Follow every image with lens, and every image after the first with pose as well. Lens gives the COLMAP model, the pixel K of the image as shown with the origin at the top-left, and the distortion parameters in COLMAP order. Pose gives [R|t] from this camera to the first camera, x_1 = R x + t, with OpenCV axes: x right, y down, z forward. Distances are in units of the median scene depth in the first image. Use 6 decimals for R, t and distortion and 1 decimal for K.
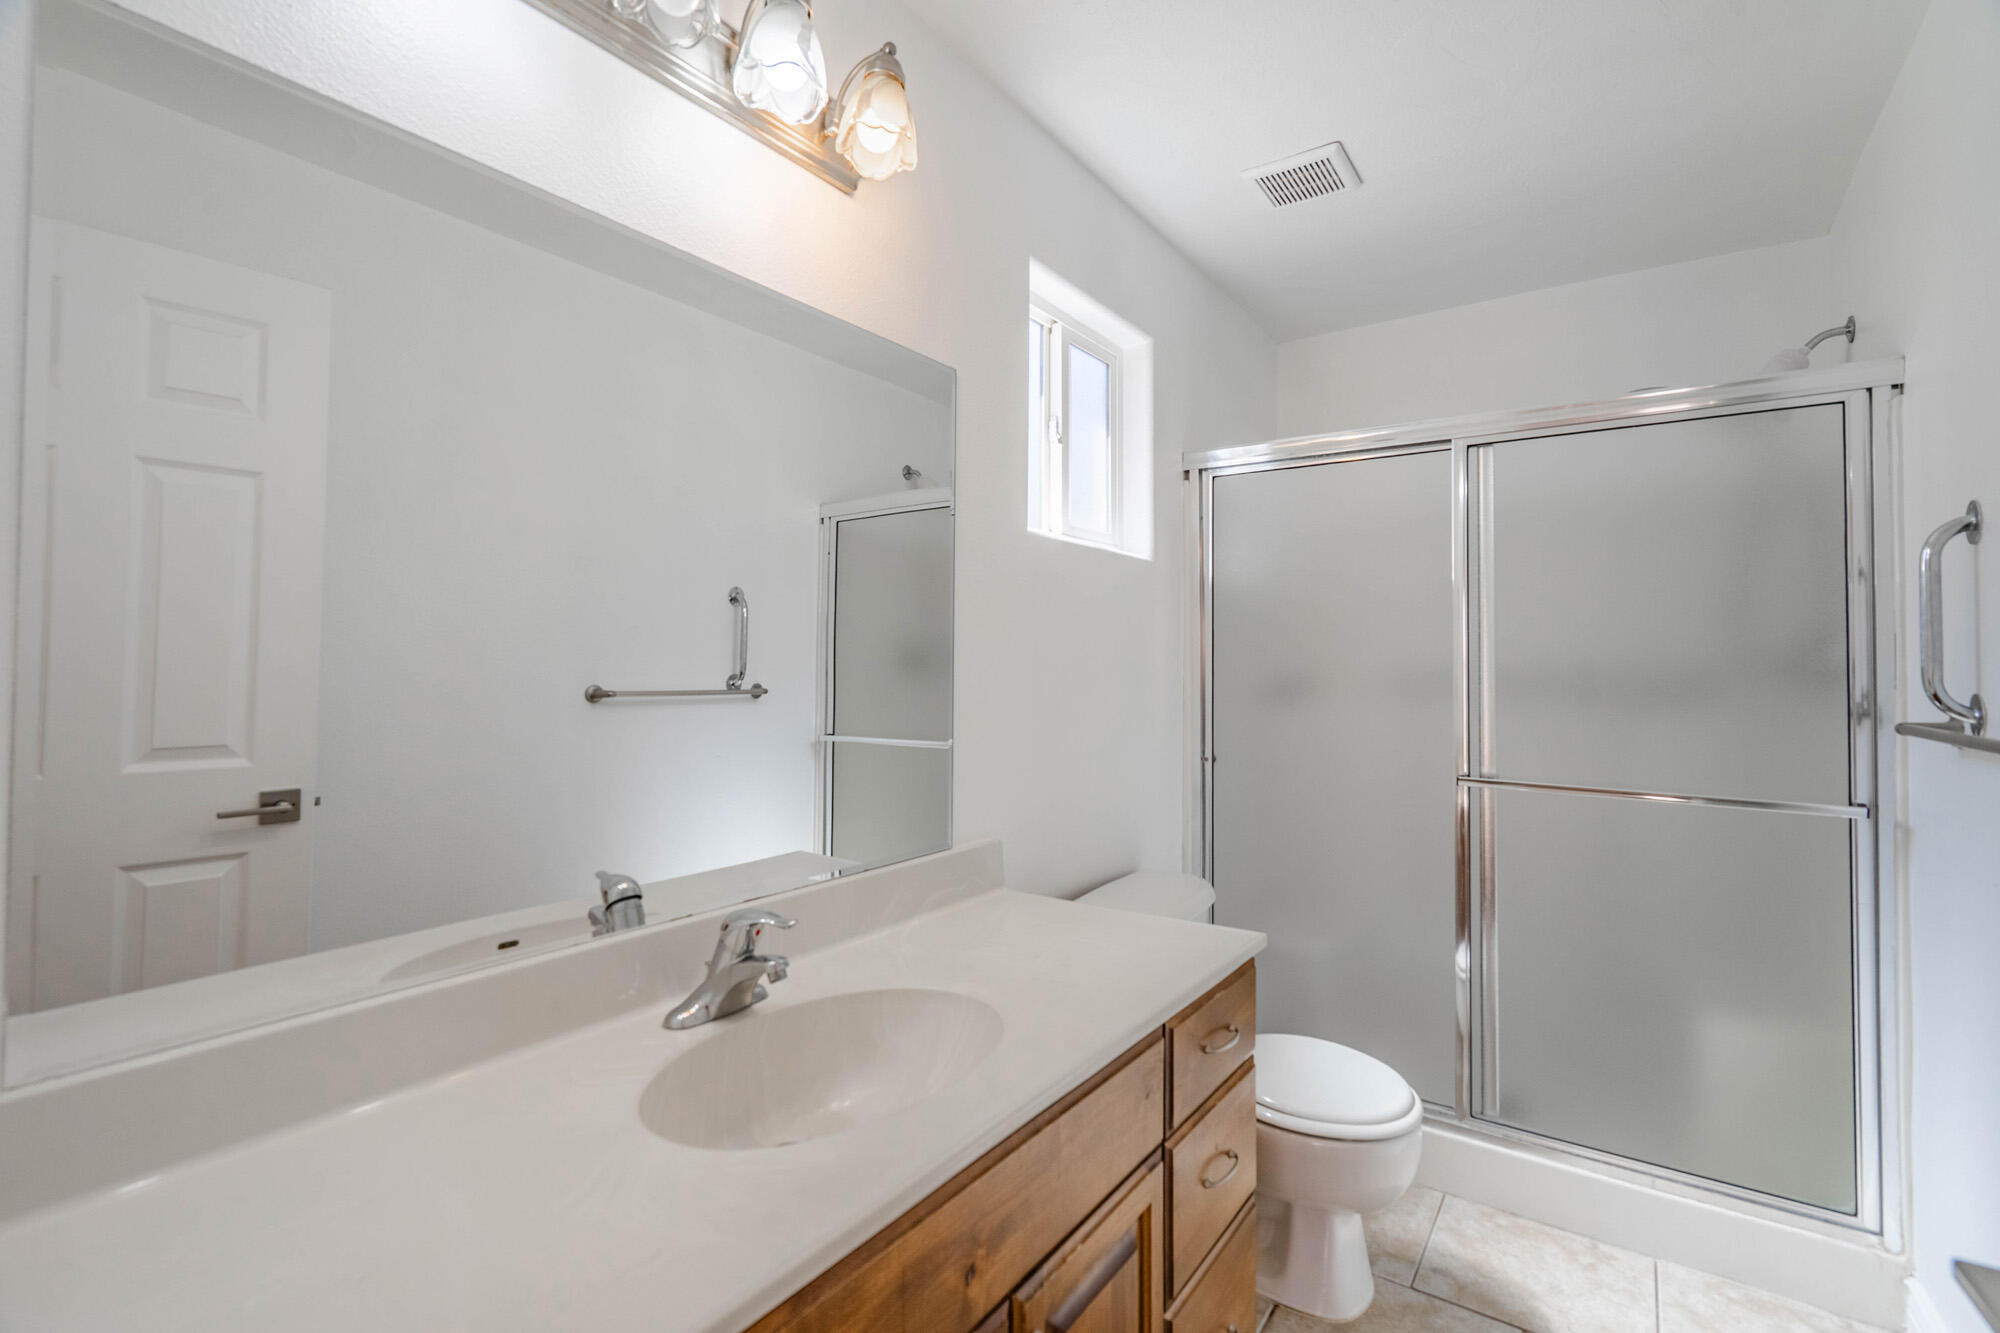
lens RADIAL K [[916.5, 0, 992.3], [0, 916.5, 648.3], [0, 0, 1]] dist [-0.000874, 0.002493]
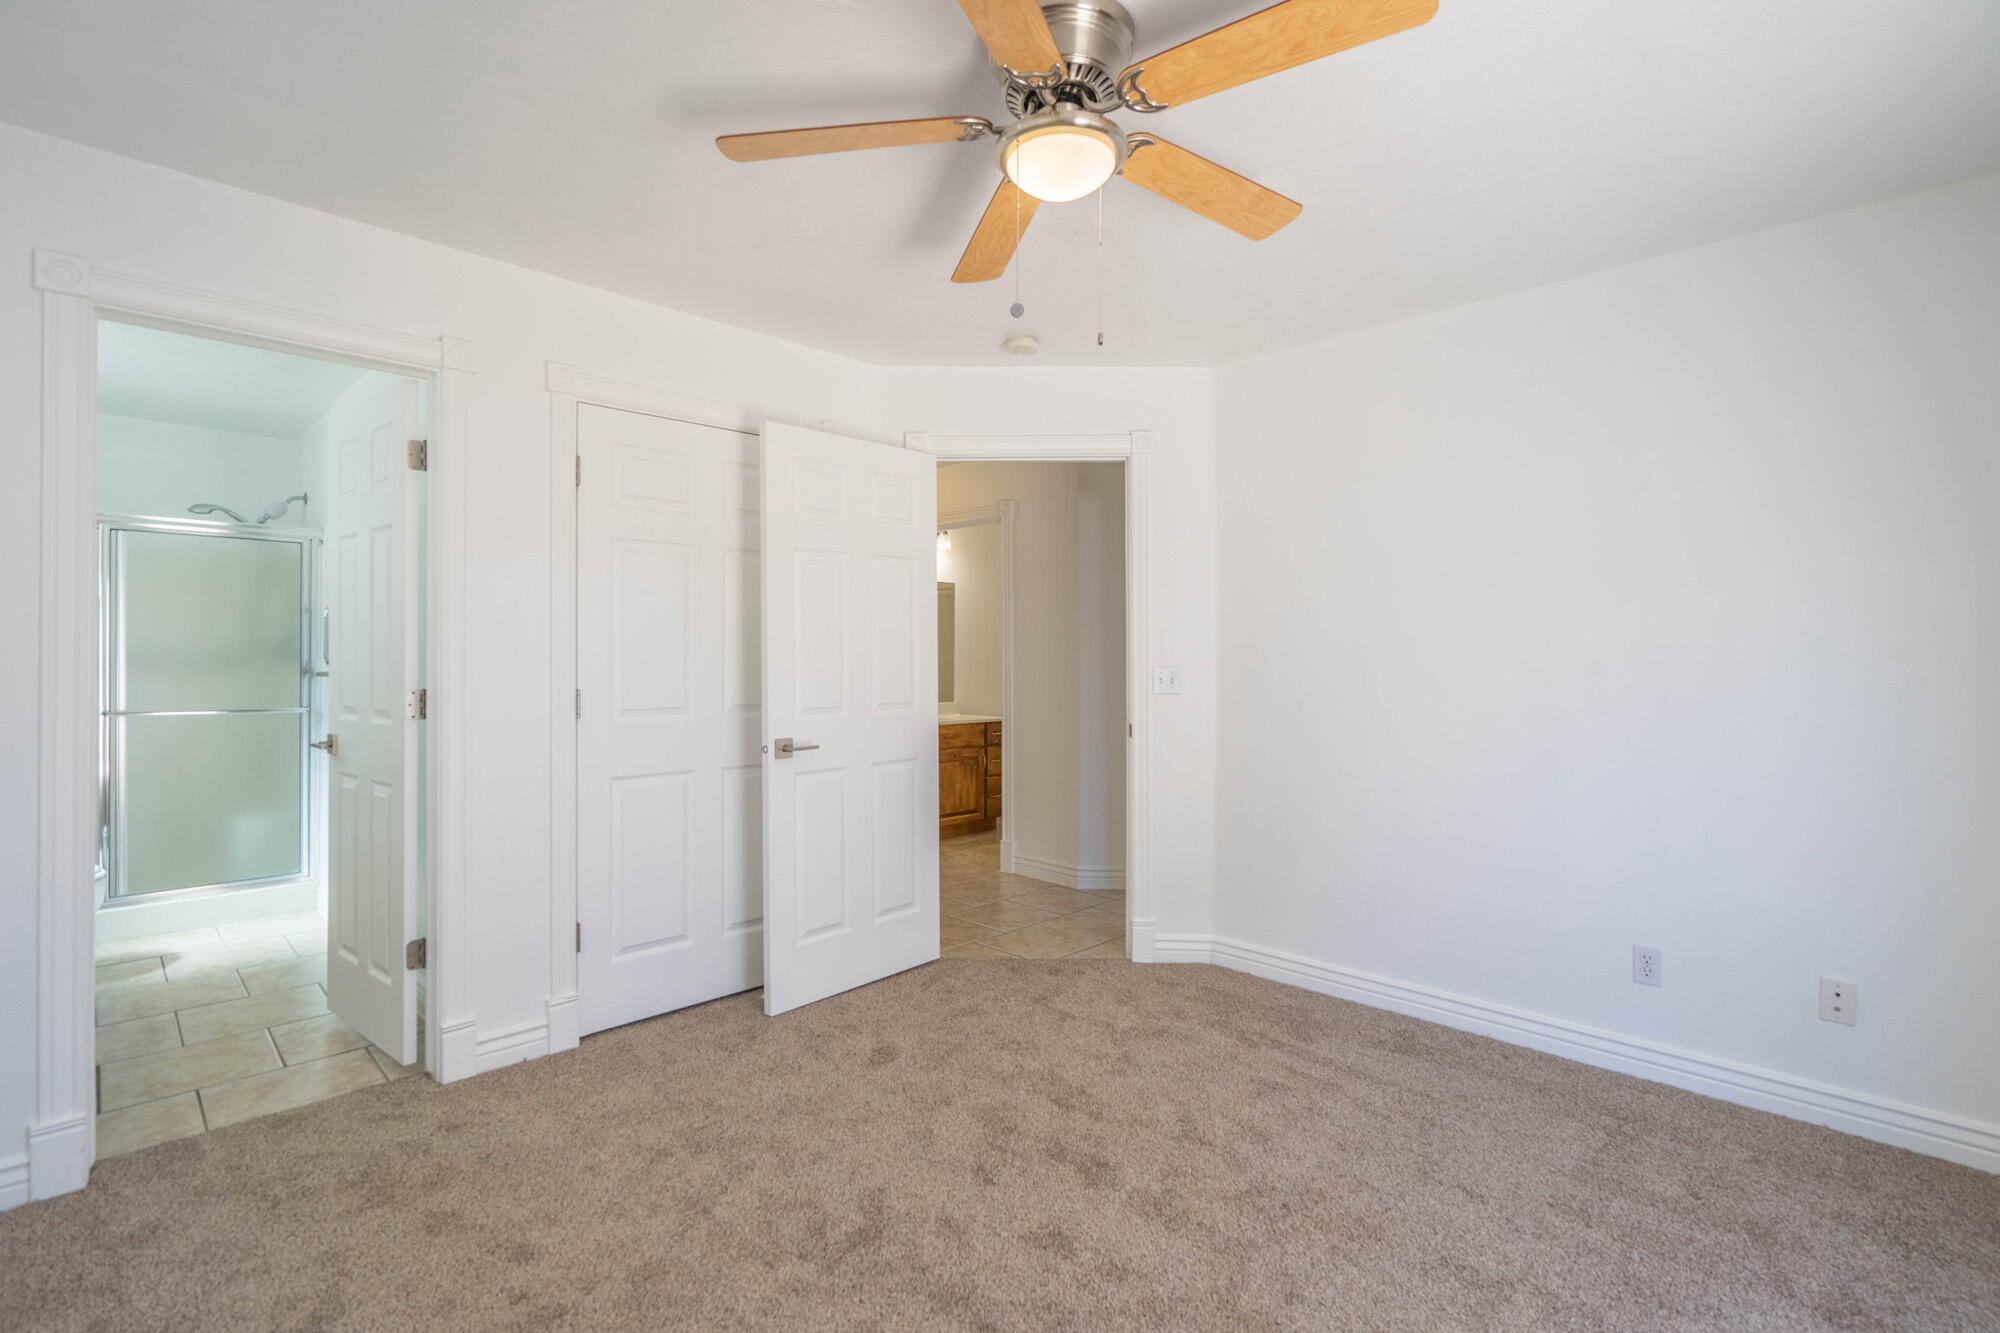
lens RADIAL K [[916.5, 0, 982.6], [0, 916.5, 657.2], [0, 0, 1]] dist [-0.000874, 0.002493]
pose [[0.178561, -0.009973, 0.983878, -0.988398], [-0.033653, 0.999302, 0.016237, -0.055567], [-0.983353, -0.036009, 0.178100, -1.053066]]
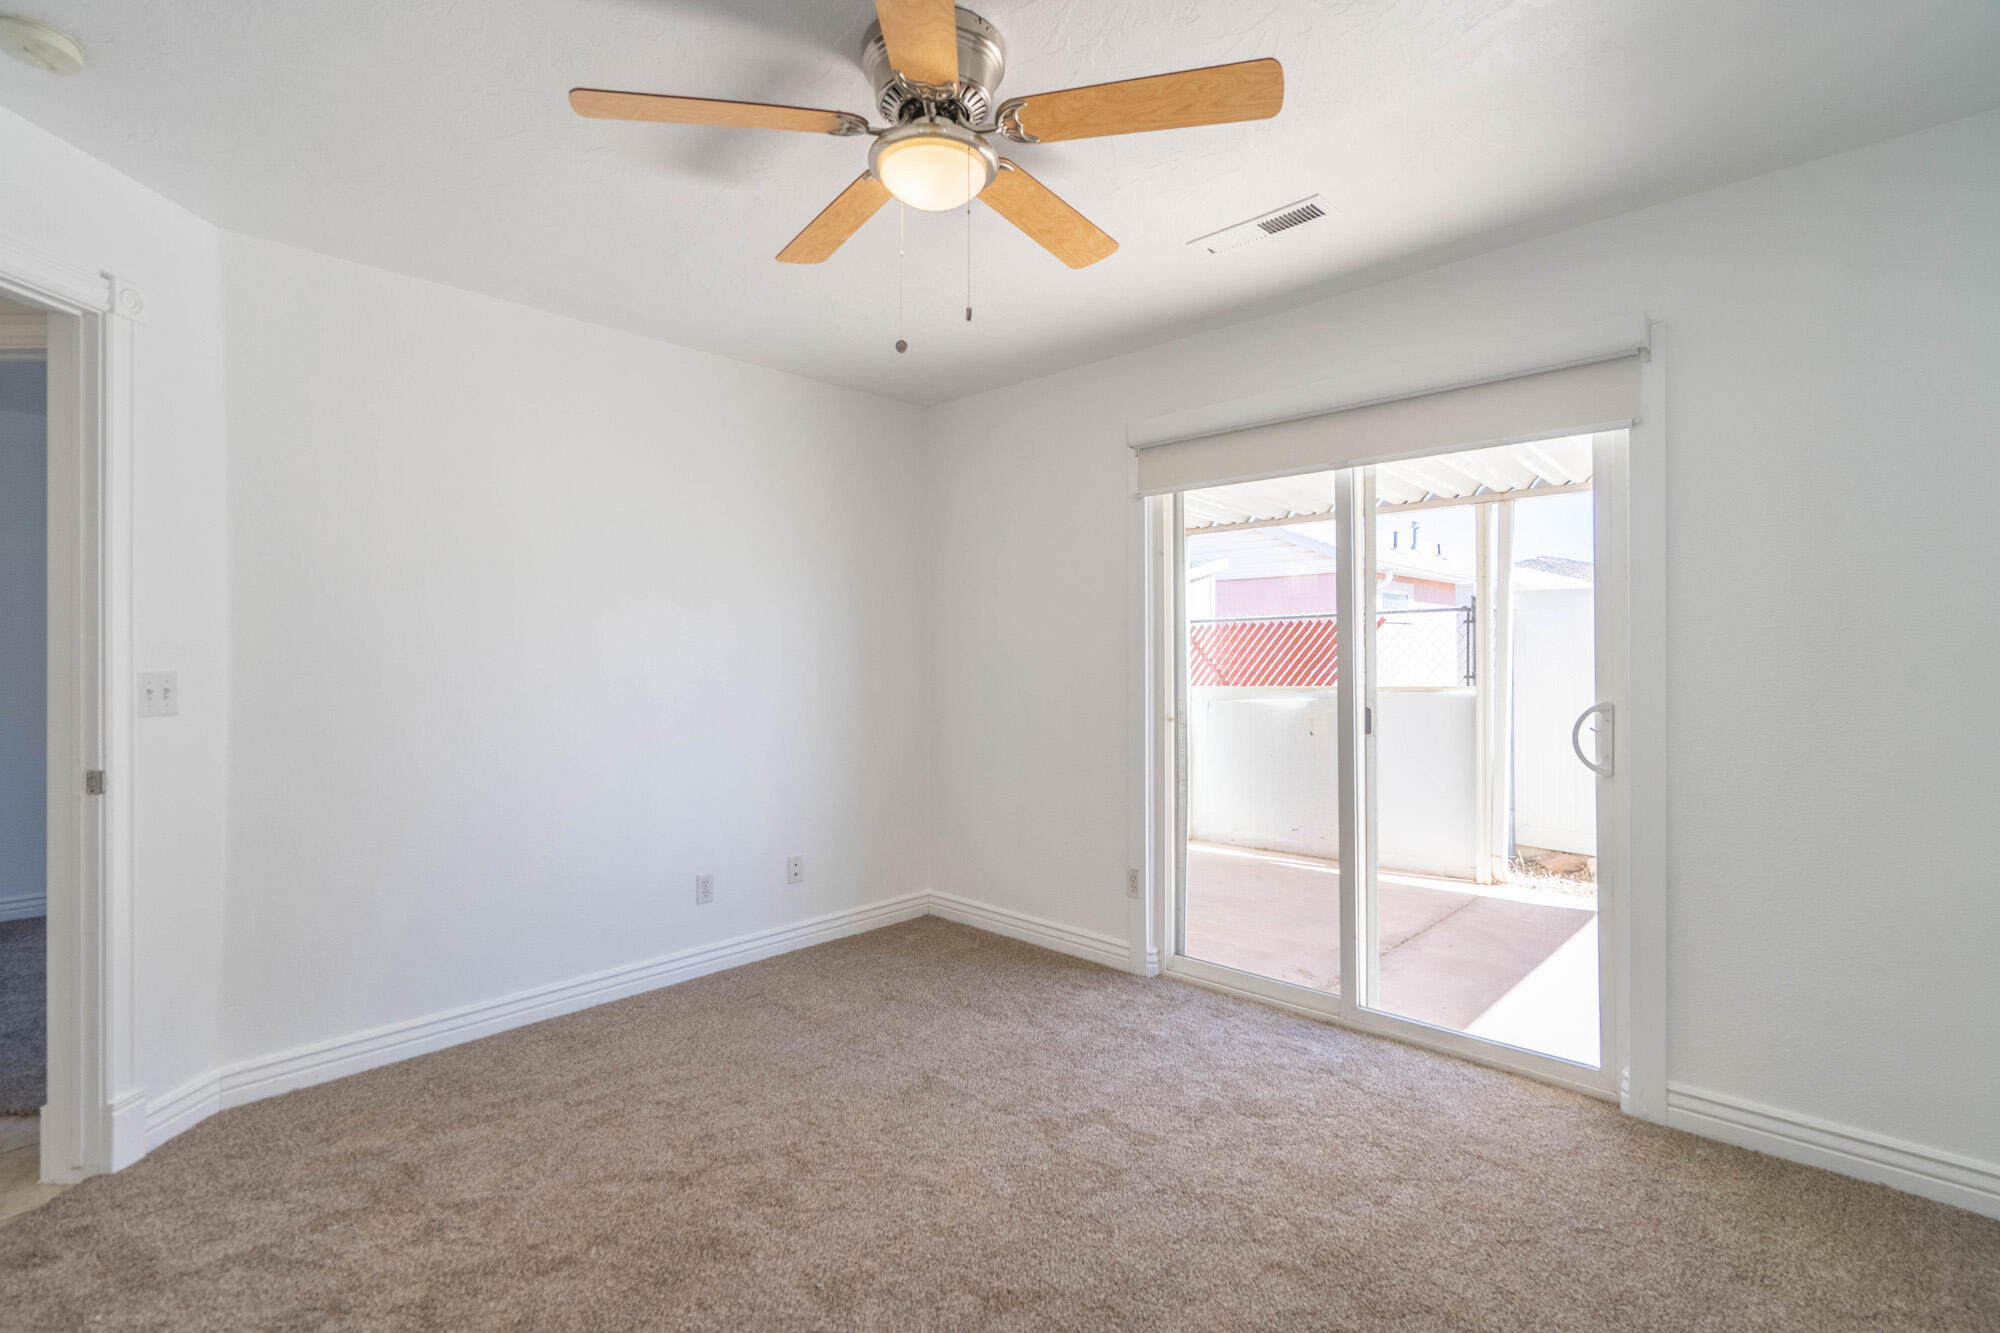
lens RADIAL K [[916.5, 0, 990.2], [0, 916.5, 656.8], [0, 0, 1]] dist [-0.000874, 0.002493]
pose [[-0.985447, -0.001761, 0.169971, -0.376867], [-0.007093, 0.999501, -0.030770, -0.011355], [-0.169832, -0.031528, -0.984968, -0.194861]]
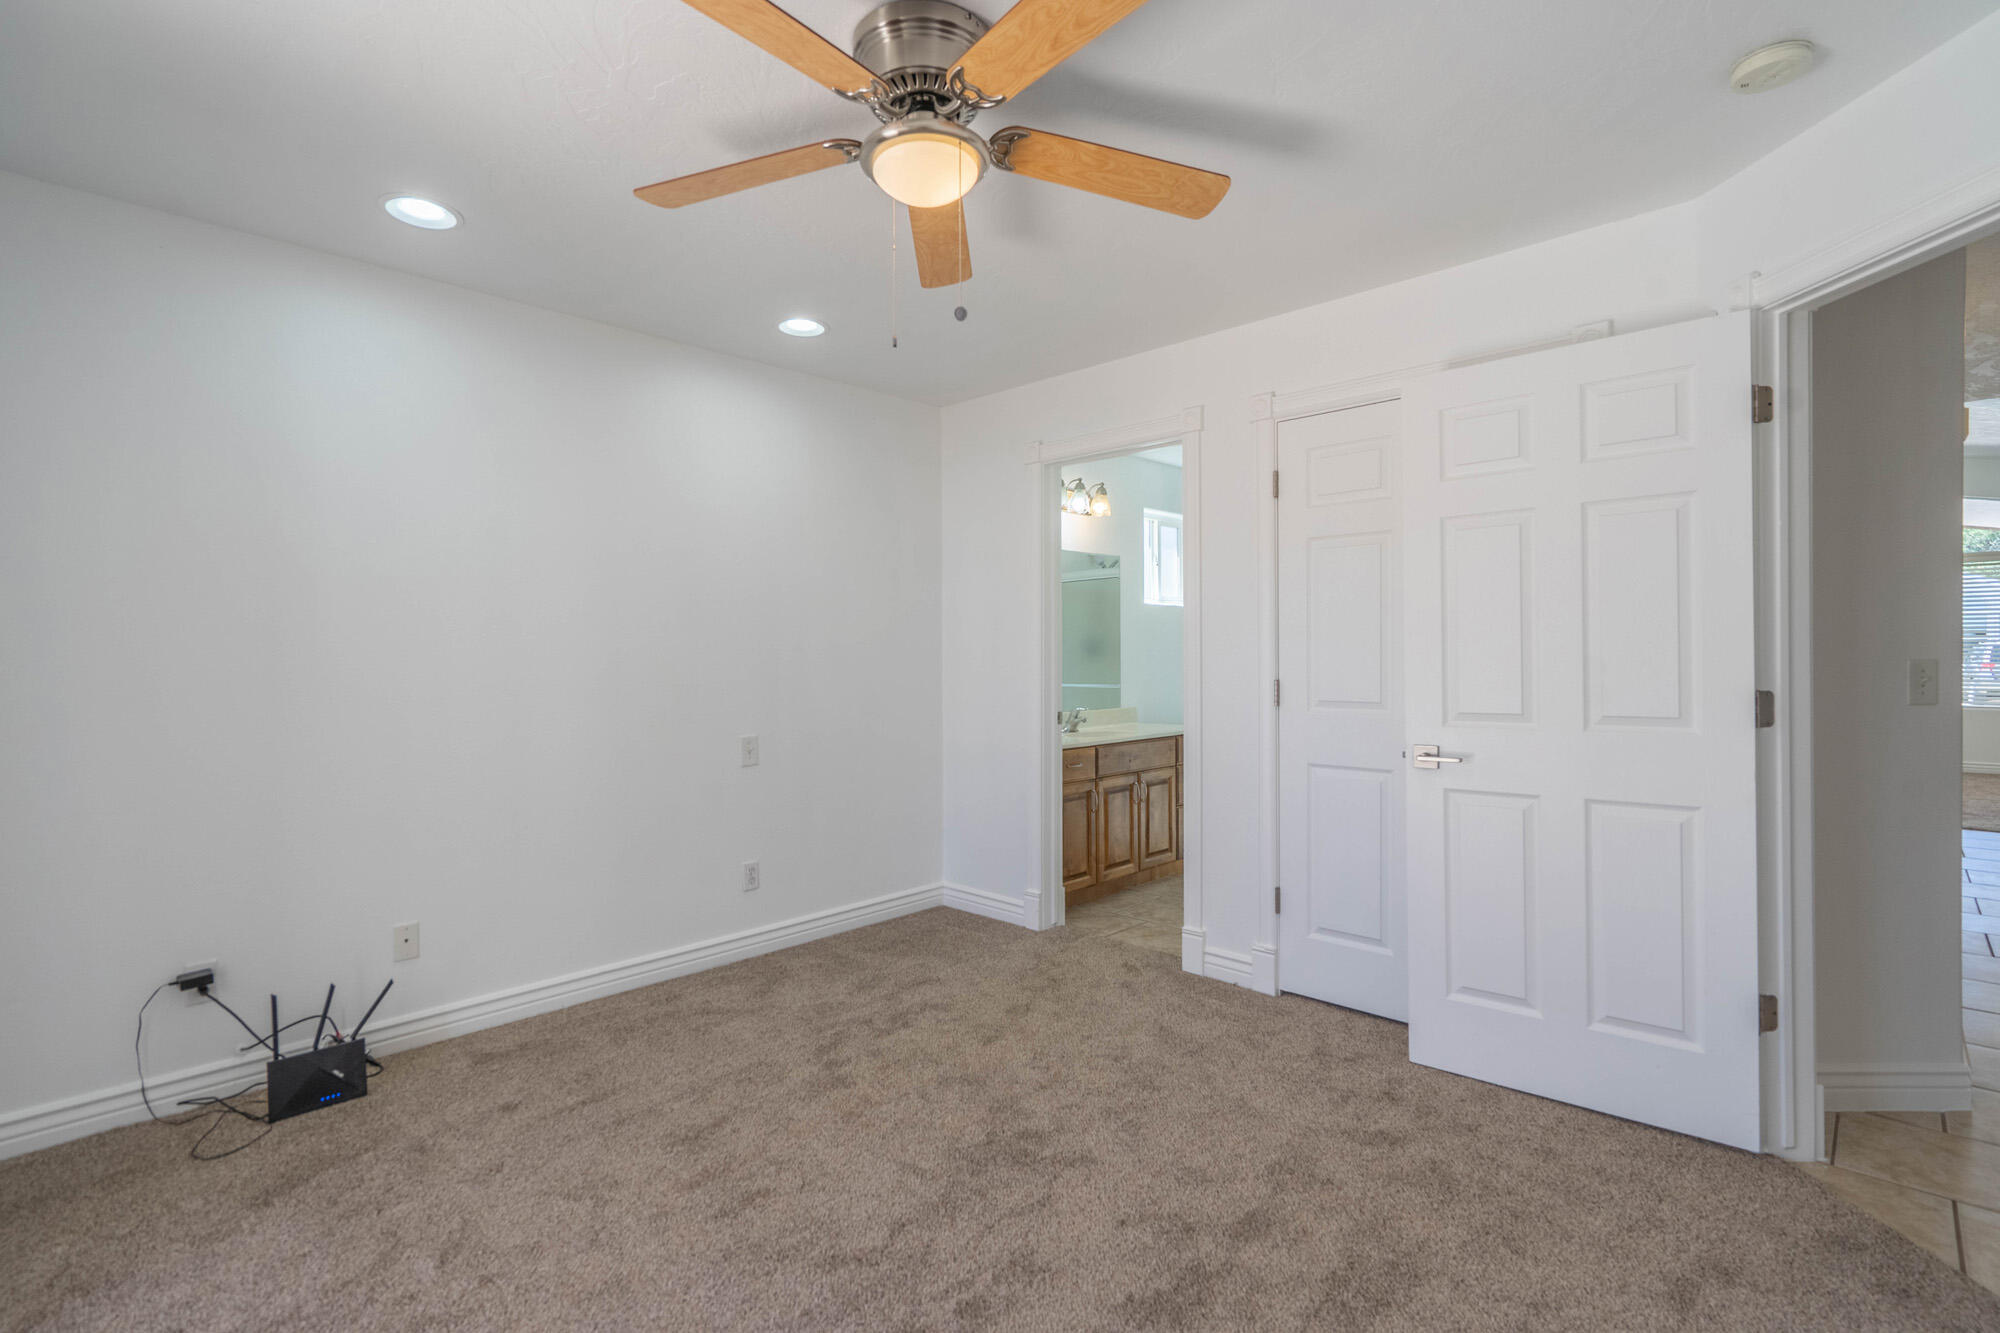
lens RADIAL K [[916.5, 0, 1003.0], [0, 916.5, 653.6], [0, 0, 1]] dist [-0.000874, 0.002493]
pose [[0.990584, -0.014386, -0.136148, -0.010313], [0.018762, 0.999346, 0.030910, -0.064668], [0.135615, -0.033174, 0.990206, -1.791010]]
